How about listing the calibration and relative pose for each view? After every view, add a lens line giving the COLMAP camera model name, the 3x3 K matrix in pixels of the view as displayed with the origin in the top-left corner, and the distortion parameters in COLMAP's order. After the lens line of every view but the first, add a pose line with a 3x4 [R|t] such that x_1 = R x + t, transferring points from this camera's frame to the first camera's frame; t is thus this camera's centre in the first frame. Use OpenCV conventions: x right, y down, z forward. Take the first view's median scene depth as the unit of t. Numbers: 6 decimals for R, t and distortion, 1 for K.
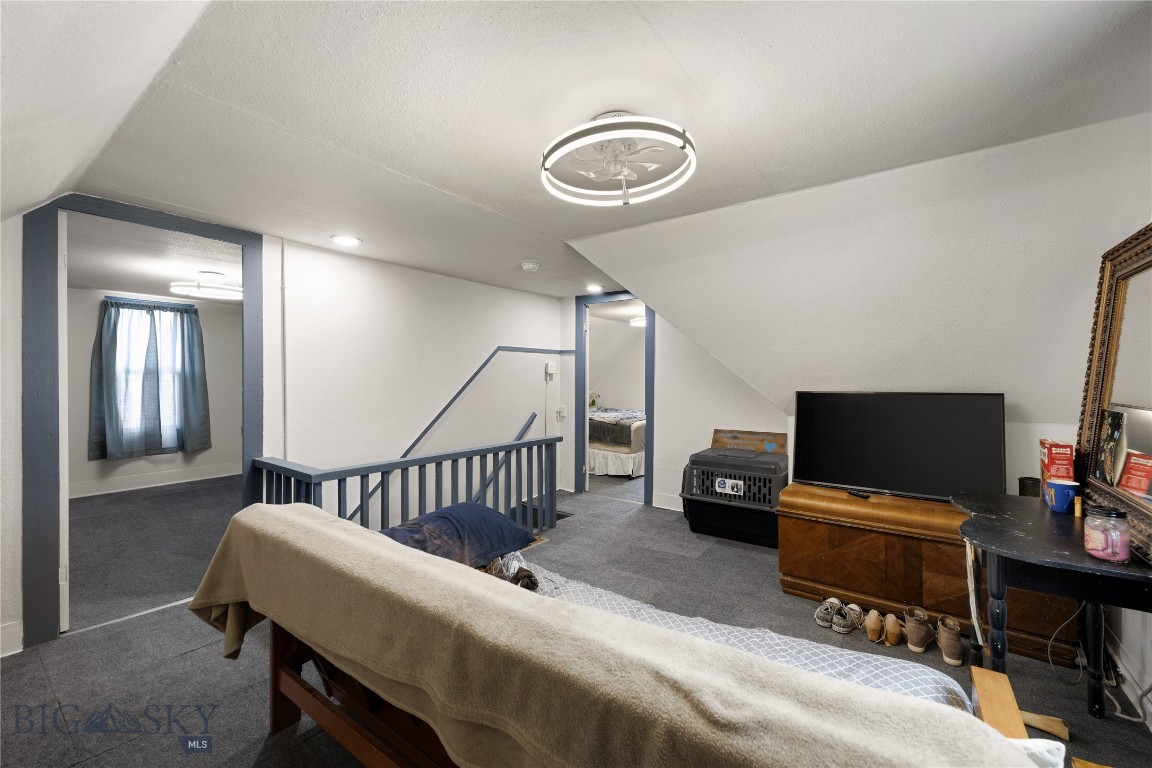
lens RADIAL K [[459.6, 0, 577.5], [0, 459.6, 382.9], [0, 0, 1]] dist [0.001215, -0.000504]
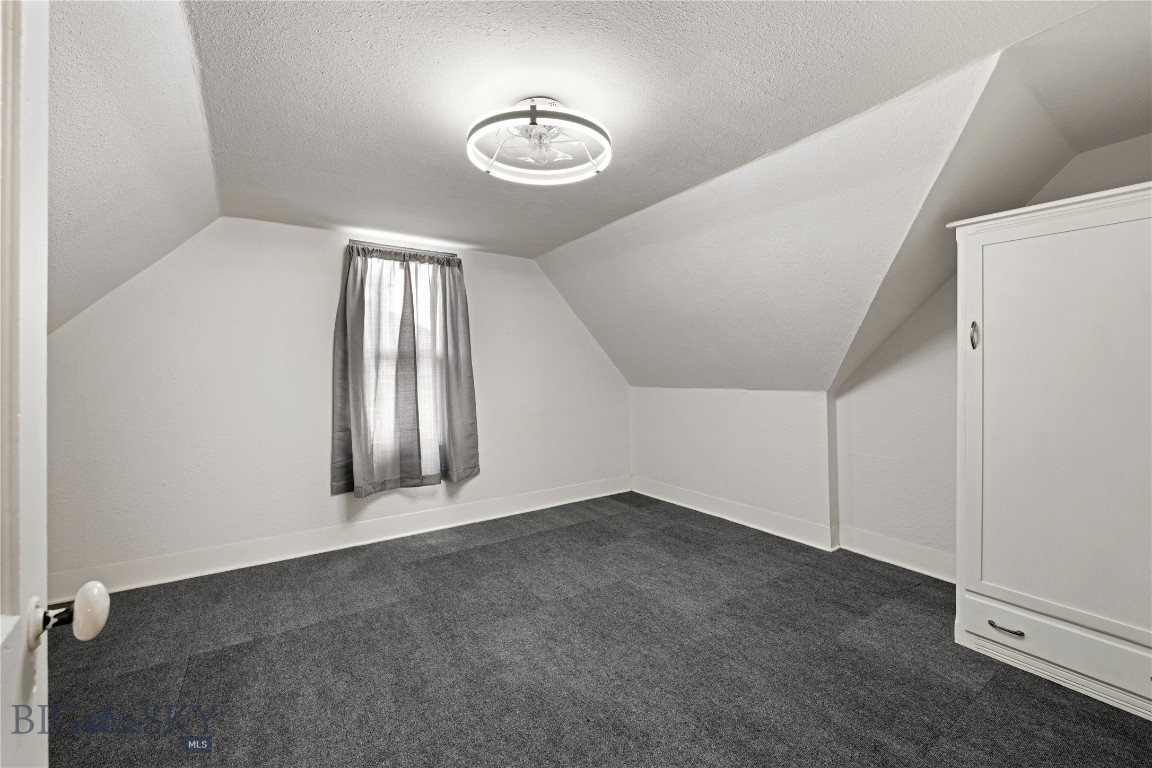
lens RADIAL K [[459.6, 0, 577.0], [0, 459.6, 377.0], [0, 0, 1]] dist [0.001215, -0.000504]
pose [[0.935248, -0.017935, -0.353538, -0.486230], [0.013867, 0.999805, -0.014035, 0.017041], [0.353721, 0.008224, 0.935315, 0.492135]]
